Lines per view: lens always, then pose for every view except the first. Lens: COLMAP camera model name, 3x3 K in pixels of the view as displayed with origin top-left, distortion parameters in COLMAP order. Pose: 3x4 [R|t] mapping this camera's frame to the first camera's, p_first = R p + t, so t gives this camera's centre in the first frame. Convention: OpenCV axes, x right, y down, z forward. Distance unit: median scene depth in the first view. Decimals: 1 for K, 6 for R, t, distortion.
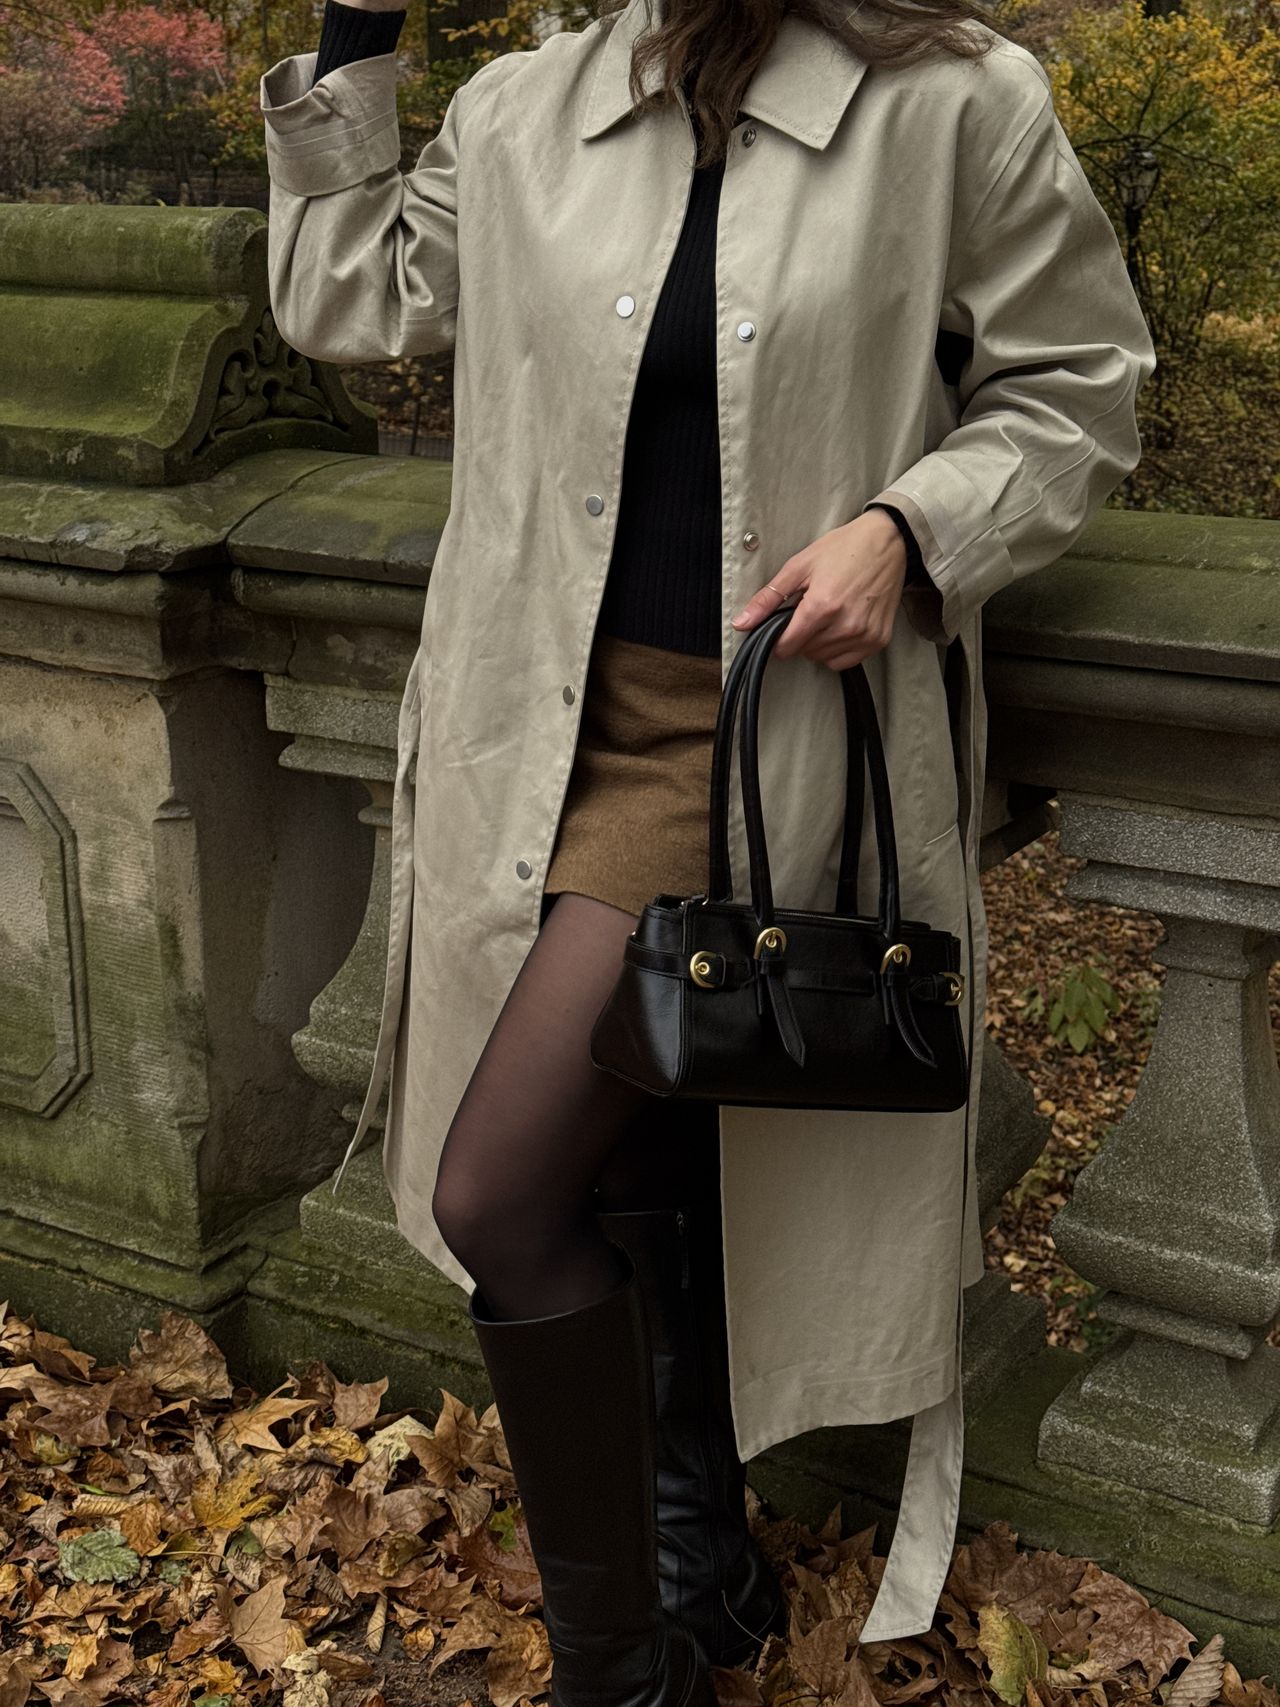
lens RADIAL K [[2344.9, 0, 640.0], [0, 2344.9, 853.5], [0, 0, 1]] dist [0.223616, -0.526067]
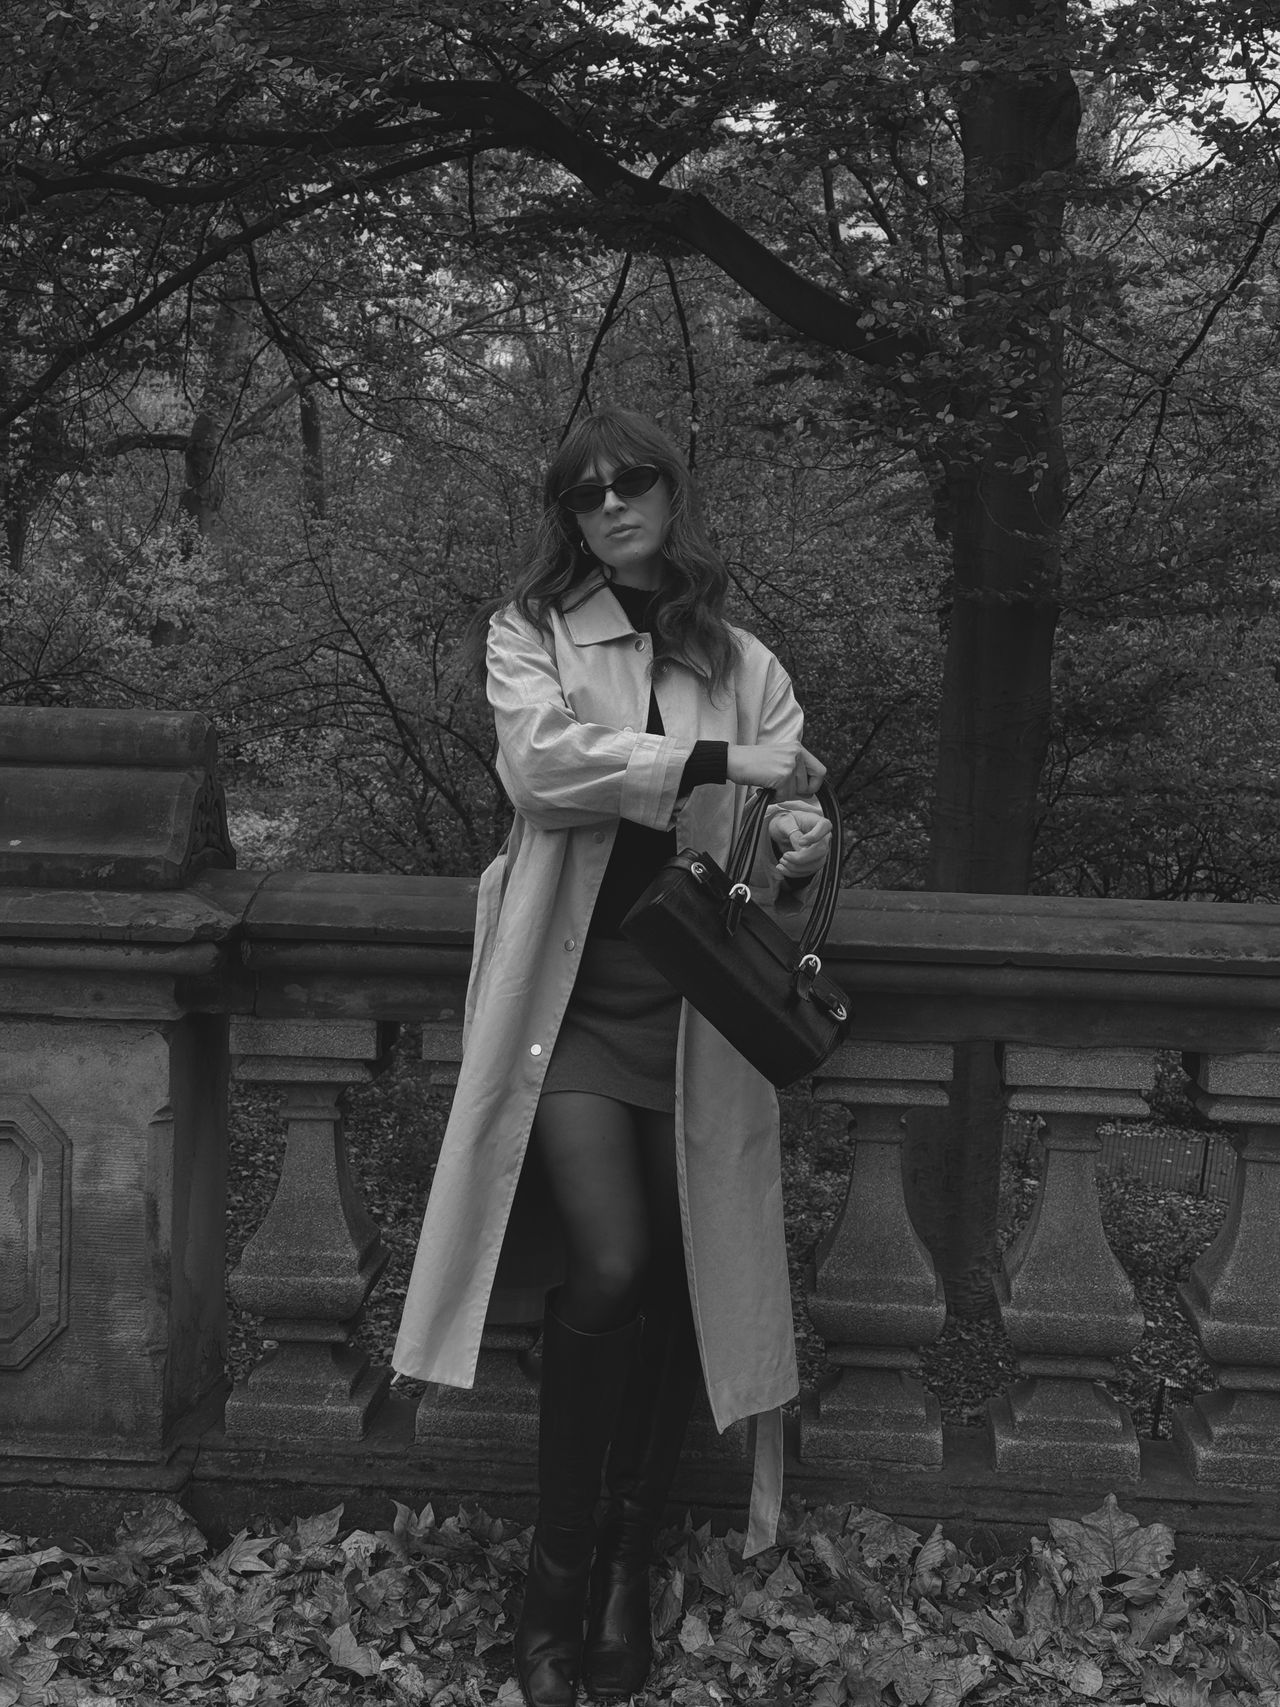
lens RADIAL K [[2344.9, 0, 640.0], [0, 2344.9, 853.5], [0, 0, 1]] dist [0.223616, -0.526067]
pose [[0.879151, -0.002346, 0.476538, -0.620246], [0.103964, 0.976845, -0.186992, 0.123473], [-0.465065, 0.213937, 0.859037, -0.388792]]
